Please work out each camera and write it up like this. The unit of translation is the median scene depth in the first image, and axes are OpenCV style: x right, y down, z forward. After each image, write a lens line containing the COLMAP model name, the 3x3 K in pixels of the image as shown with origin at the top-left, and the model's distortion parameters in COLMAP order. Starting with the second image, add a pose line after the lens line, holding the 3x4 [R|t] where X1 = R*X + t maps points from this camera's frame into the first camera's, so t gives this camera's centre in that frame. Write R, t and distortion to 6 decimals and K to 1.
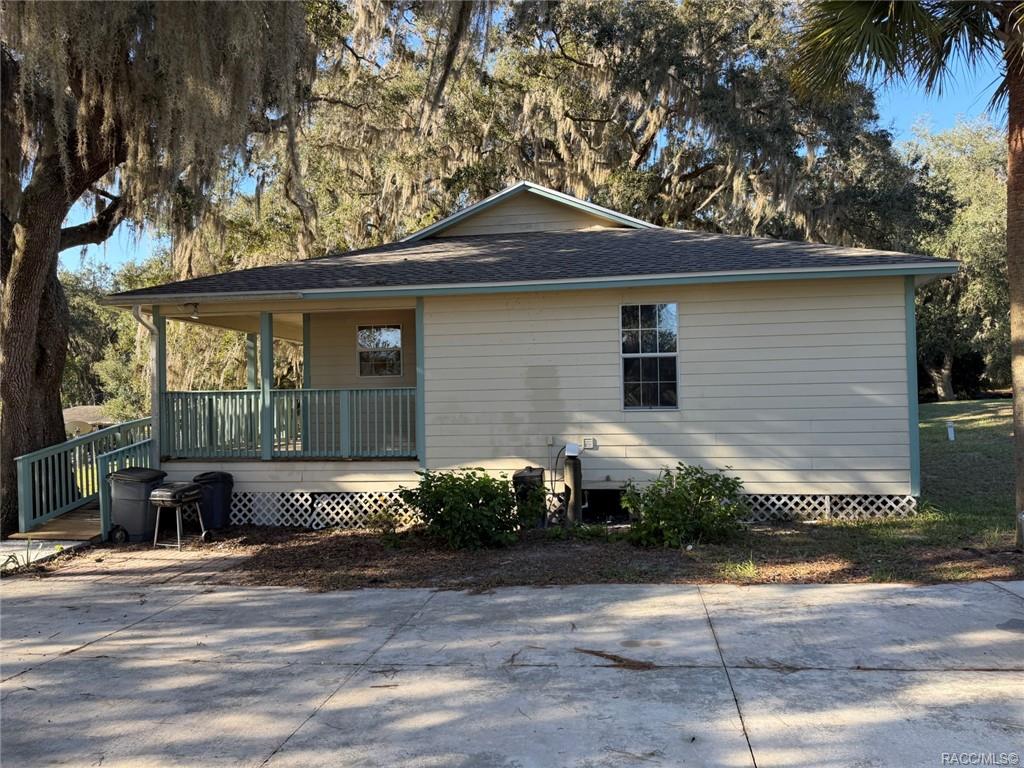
lens RADIAL K [[714.4, 0, 510.8], [0, 714.4, 390.7], [0, 0, 1]] dist [0.056666, -0.076942]
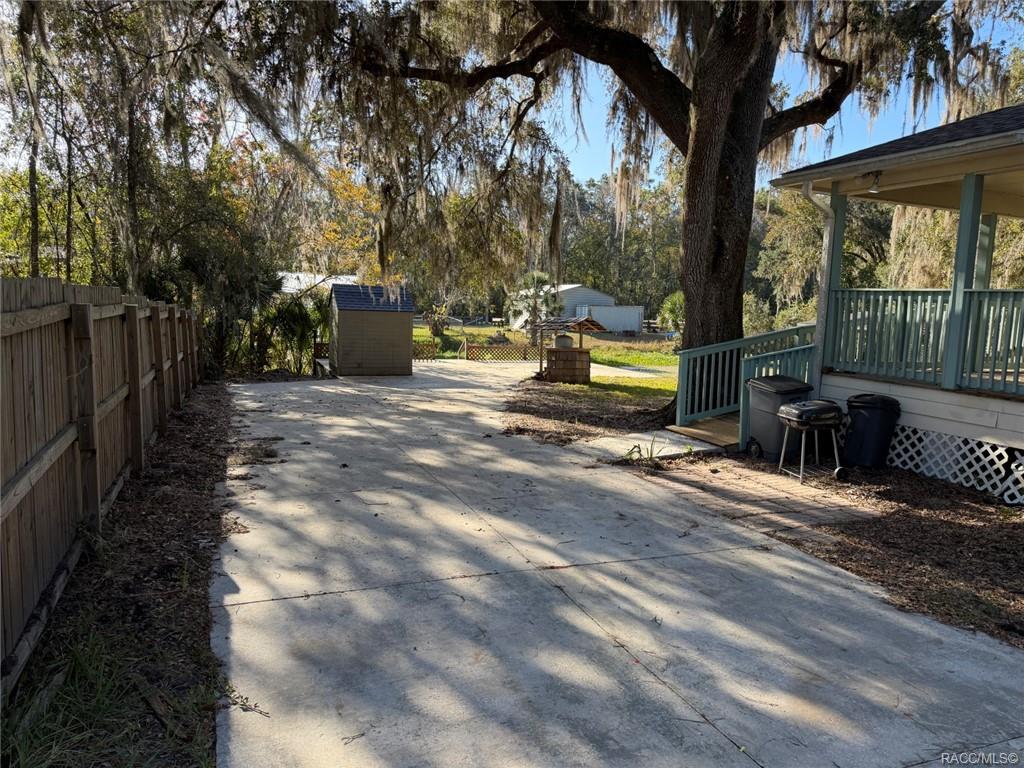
lens RADIAL K [[714.4, 0, 510.8], [0, 714.4, 390.7], [0, 0, 1]] dist [0.056666, -0.076942]
pose [[0.517515, 0.142996, -0.843641, 0.044733], [-0.036862, 0.988748, 0.144979, 0.012457], [0.854880, -0.043930, 0.516963, 0.305548]]
